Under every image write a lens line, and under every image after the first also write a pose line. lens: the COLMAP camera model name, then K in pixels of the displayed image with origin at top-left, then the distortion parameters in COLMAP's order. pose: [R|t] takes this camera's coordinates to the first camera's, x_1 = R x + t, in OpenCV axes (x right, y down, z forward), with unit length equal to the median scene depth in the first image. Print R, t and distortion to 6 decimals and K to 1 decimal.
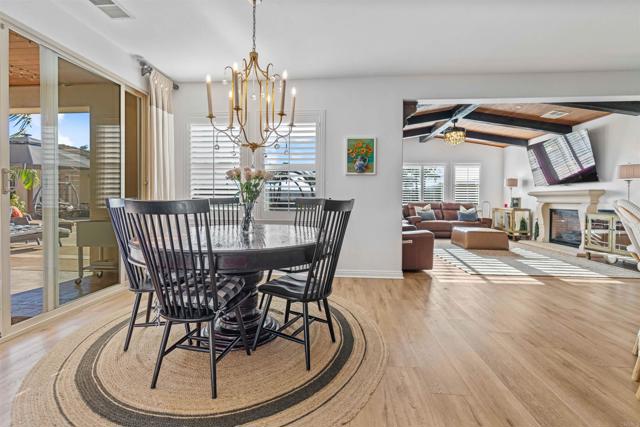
lens RADIAL K [[290.6, 0, 318.0], [0, 290.6, 203.6], [0, 0, 1]] dist [-0.007057, 0.001952]
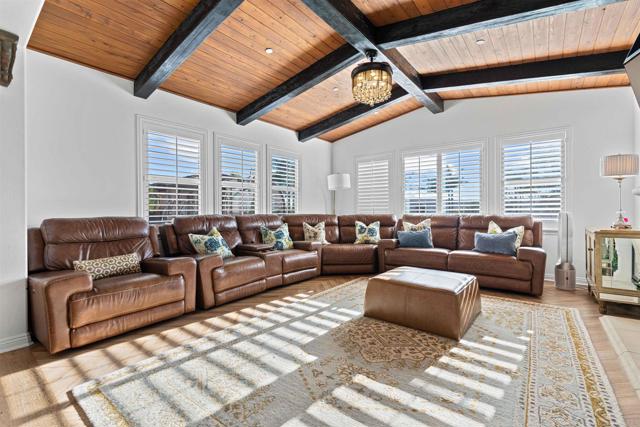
lens RADIAL K [[290.6, 0, 313.1], [0, 290.6, 210.2], [0, 0, 1]] dist [-0.007057, 0.001952]
pose [[0.829344, -0.013209, -0.558582, 0.582727], [0.003607, 0.999826, -0.018288, -0.004900], [0.558726, 0.013152, 0.829248, 0.466247]]
